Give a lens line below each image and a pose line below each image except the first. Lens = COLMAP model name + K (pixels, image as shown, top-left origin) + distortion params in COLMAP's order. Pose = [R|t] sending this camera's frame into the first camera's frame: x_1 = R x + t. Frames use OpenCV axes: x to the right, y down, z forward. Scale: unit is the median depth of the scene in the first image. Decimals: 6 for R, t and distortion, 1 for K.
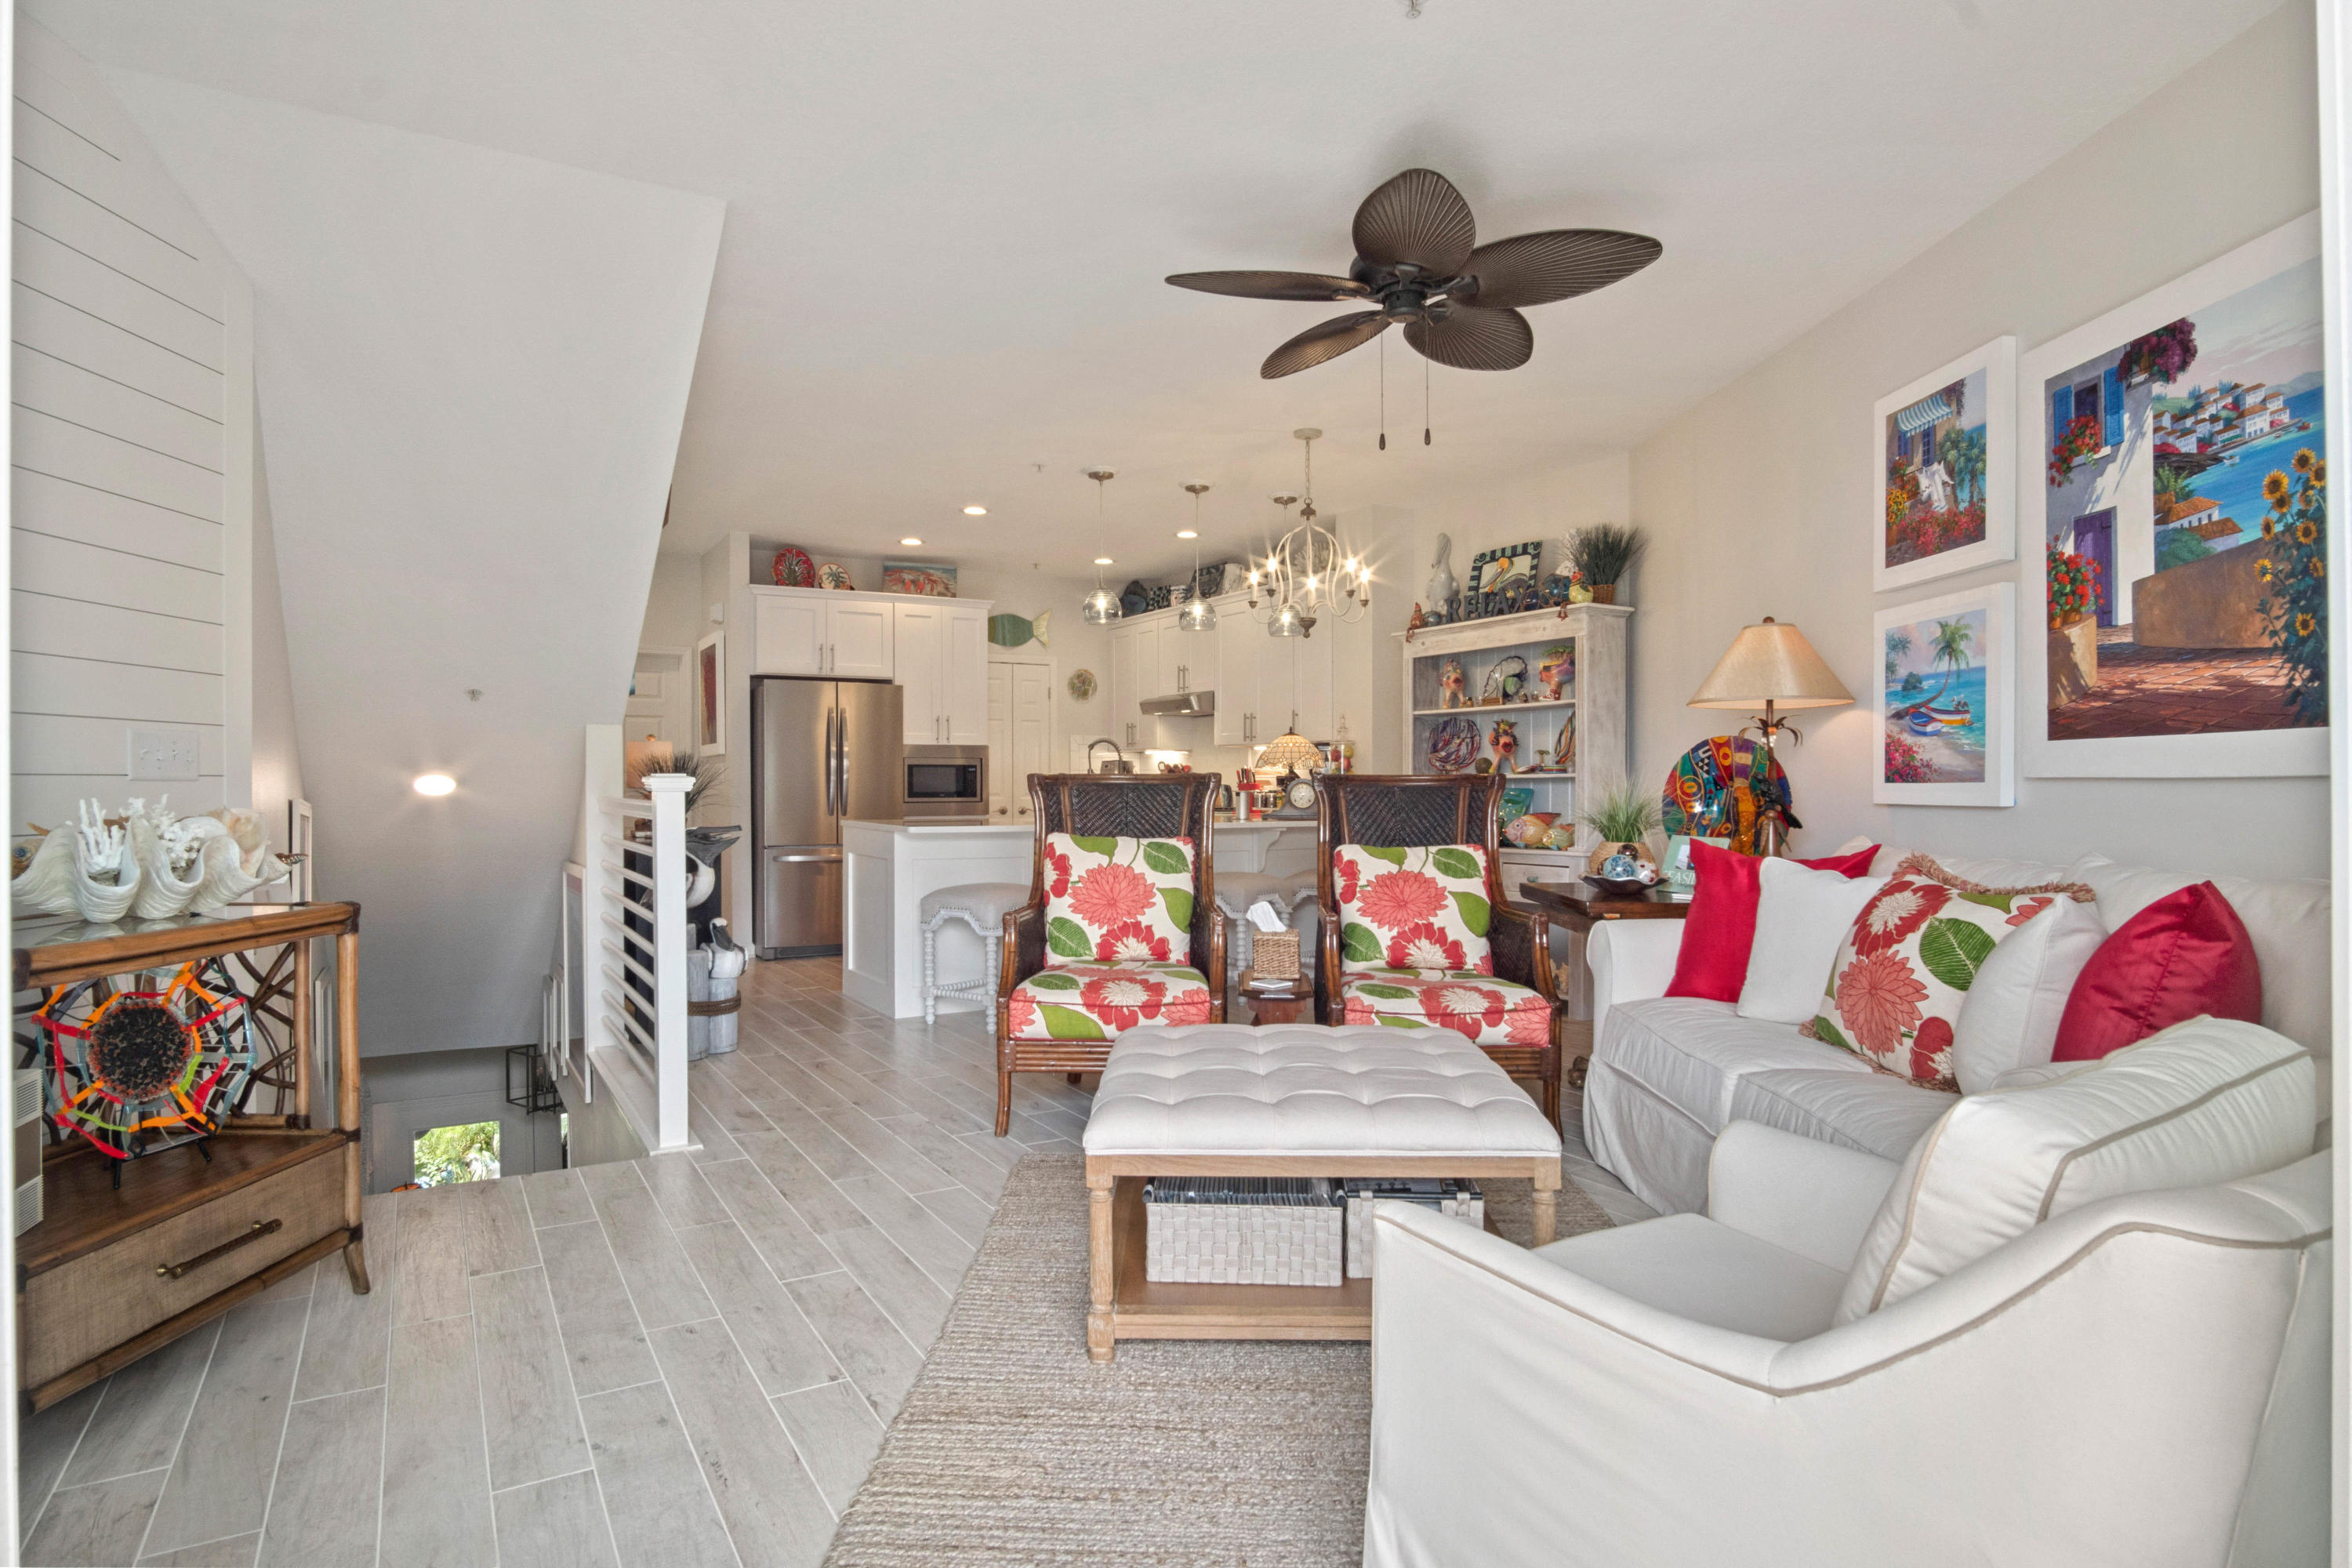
lens RADIAL K [[1254.3, 0, 1162.1], [0, 1254.3, 773.9], [0, 0, 1]] dist [-0.038718, 0.012590]
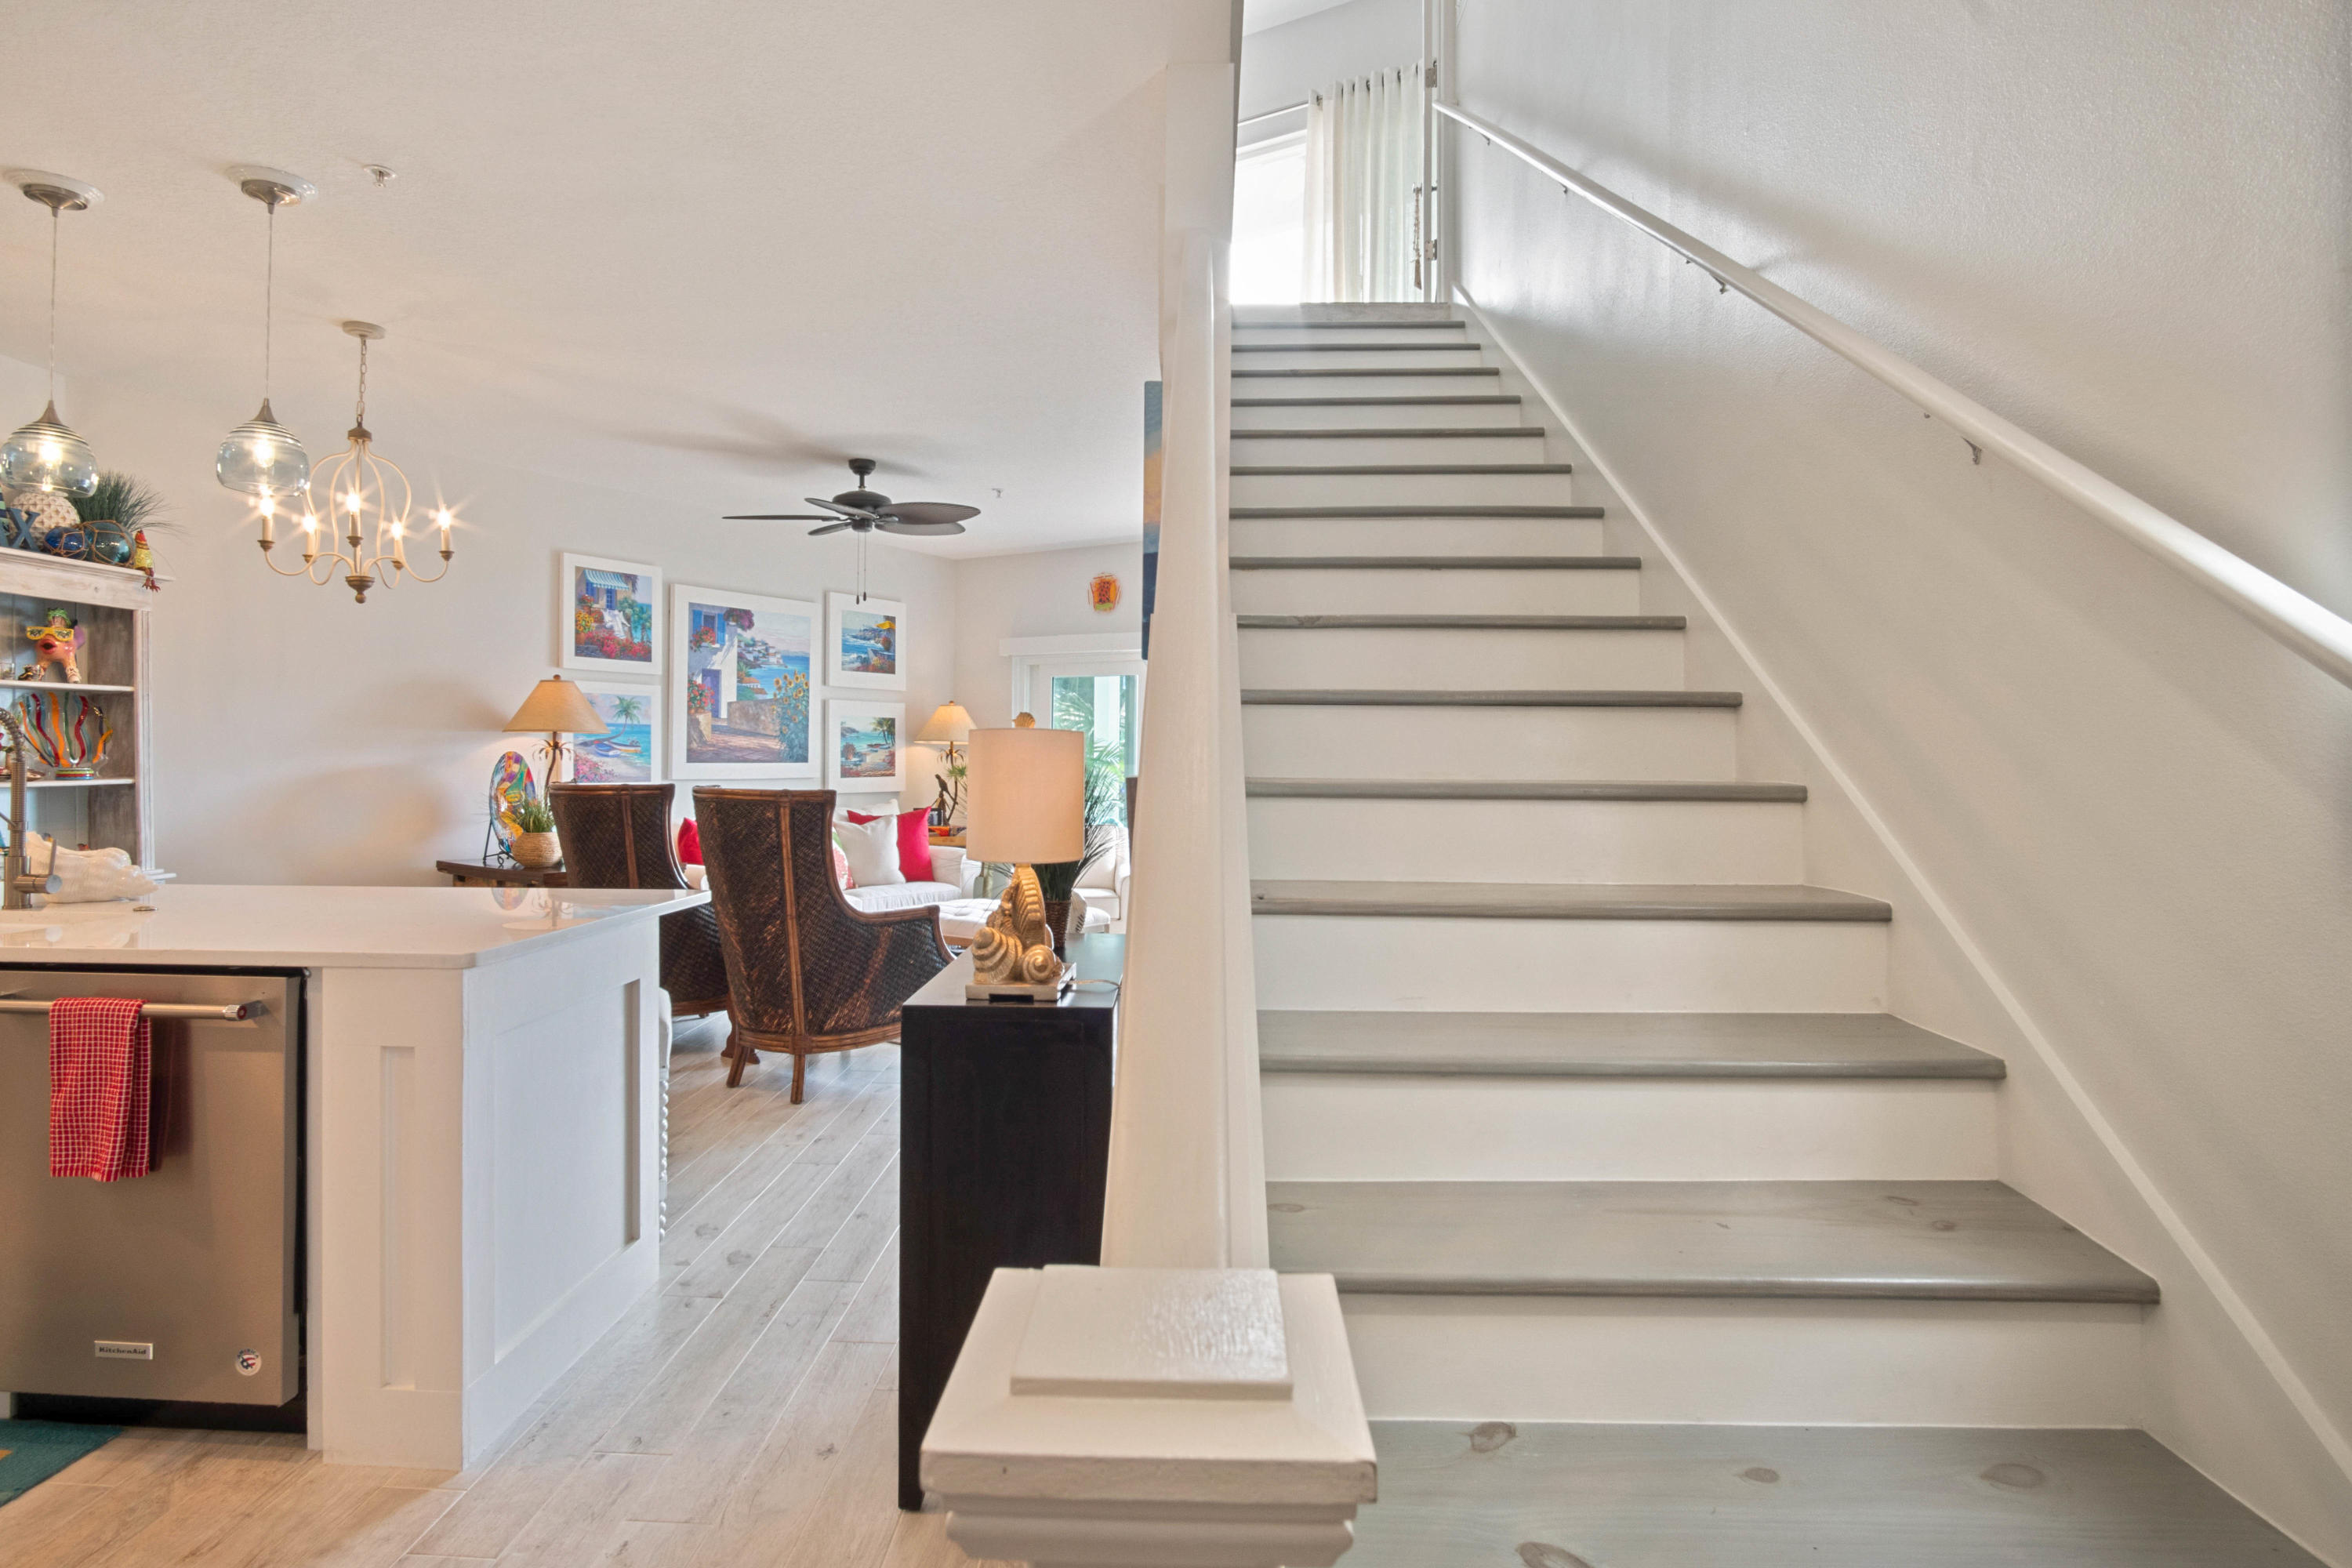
lens RADIAL K [[1280.2, 0, 1151.2], [0, 1280.2, 750.9], [0, 0, 1]] dist [-0.036508, 0.011956]
pose [[-0.842239, -0.003820, 0.539091, -1.069547], [-0.011673, 0.999870, -0.011151, -0.028092], [-0.538978, -0.015684, -0.842174, 2.148355]]
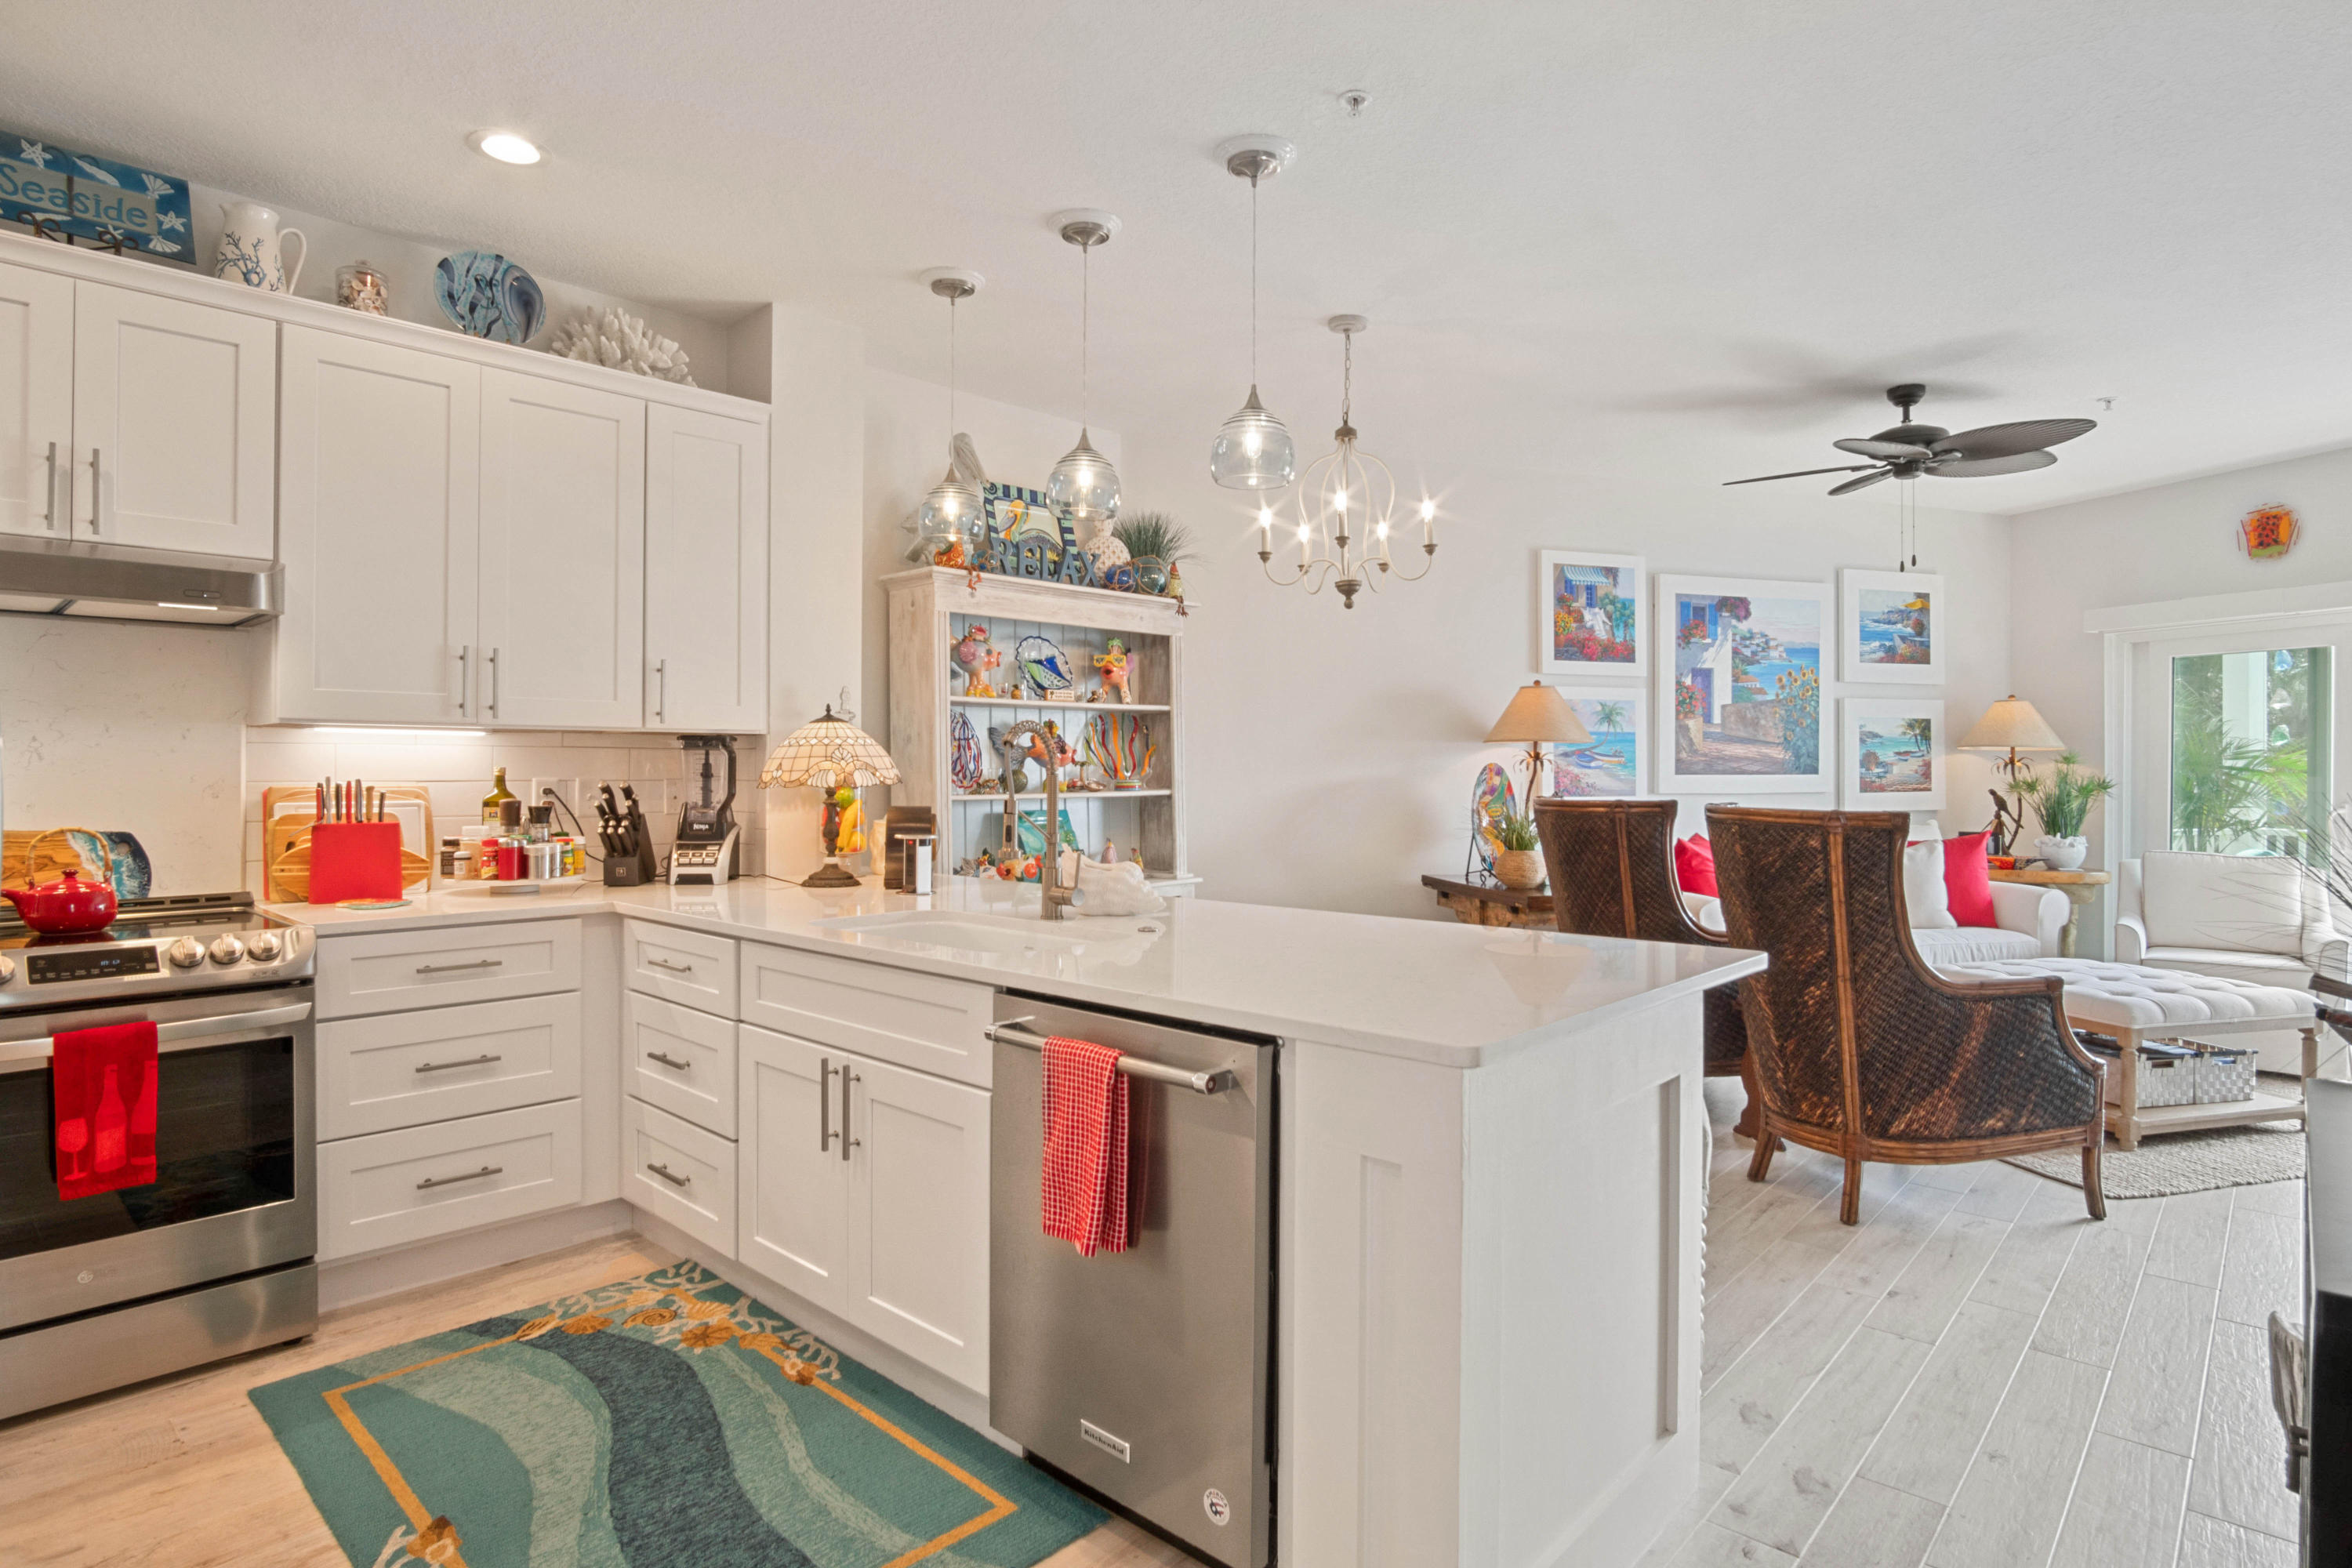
lens RADIAL K [[1258.8, 0, 1164.5], [0, 1258.8, 762.3], [0, 0, 1]] dist [-0.038209, 0.011643]
pose [[-0.284370, 0.000532, 0.958715, -0.843020], [-0.009630, 0.999948, -0.003411, -0.027876], [-0.958666, -0.010202, -0.284350, 2.031790]]
